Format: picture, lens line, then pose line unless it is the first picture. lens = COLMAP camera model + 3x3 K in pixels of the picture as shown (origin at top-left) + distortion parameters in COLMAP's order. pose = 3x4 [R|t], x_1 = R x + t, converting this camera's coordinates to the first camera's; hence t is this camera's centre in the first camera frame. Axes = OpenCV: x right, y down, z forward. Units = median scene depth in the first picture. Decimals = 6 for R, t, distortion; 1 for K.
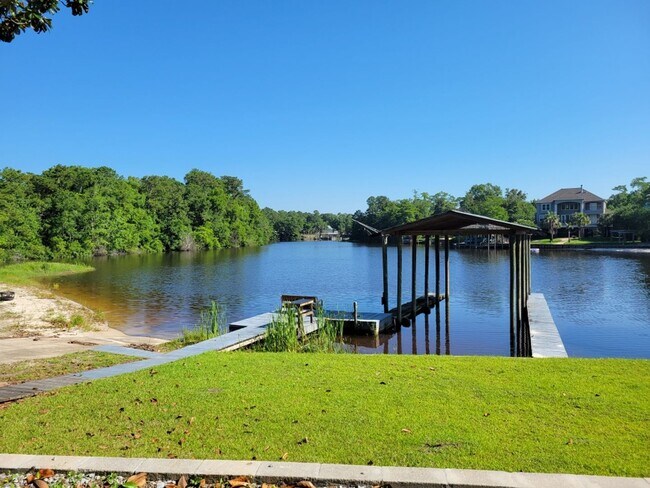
lens RADIAL K [[480.7, 0, 323.5], [0, 480.7, 243.9], [0, 0, 1]] dist [0.046445, -0.021772]
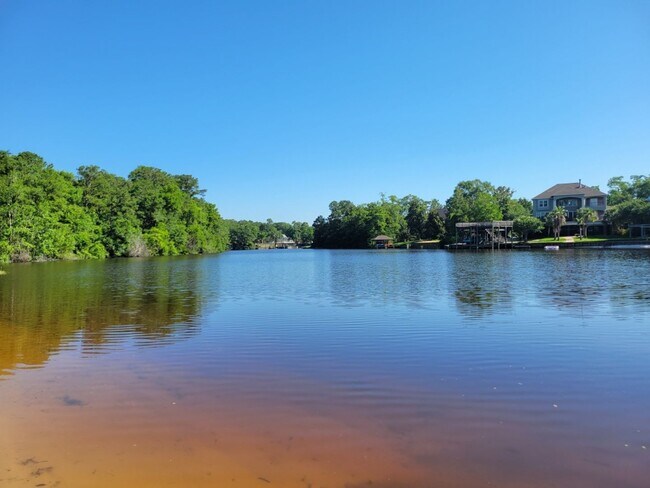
lens RADIAL K [[480.7, 0, 322.7], [0, 480.7, 250.0], [0, 0, 1]] dist [0.046445, -0.021772]
pose [[0.994042, -0.014053, 0.108092, -0.065293], [0.015290, 0.999827, -0.010617, 0.018082], [-0.107924, 0.012207, 0.994084, 0.168741]]
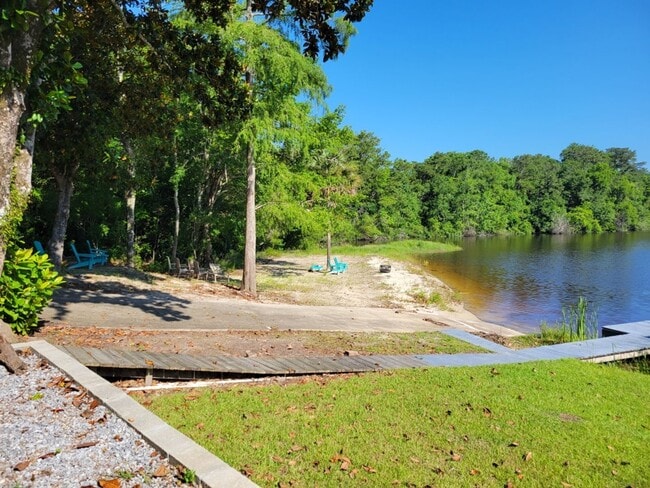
lens RADIAL K [[480.7, 0, 323.0], [0, 480.7, 243.7], [0, 0, 1]] dist [0.046445, -0.021772]
pose [[0.743680, 0.042139, -0.667206, -0.000986], [-0.017293, 0.998890, 0.043812, 0.000169], [0.668312, -0.021044, 0.743584, 0.014615]]
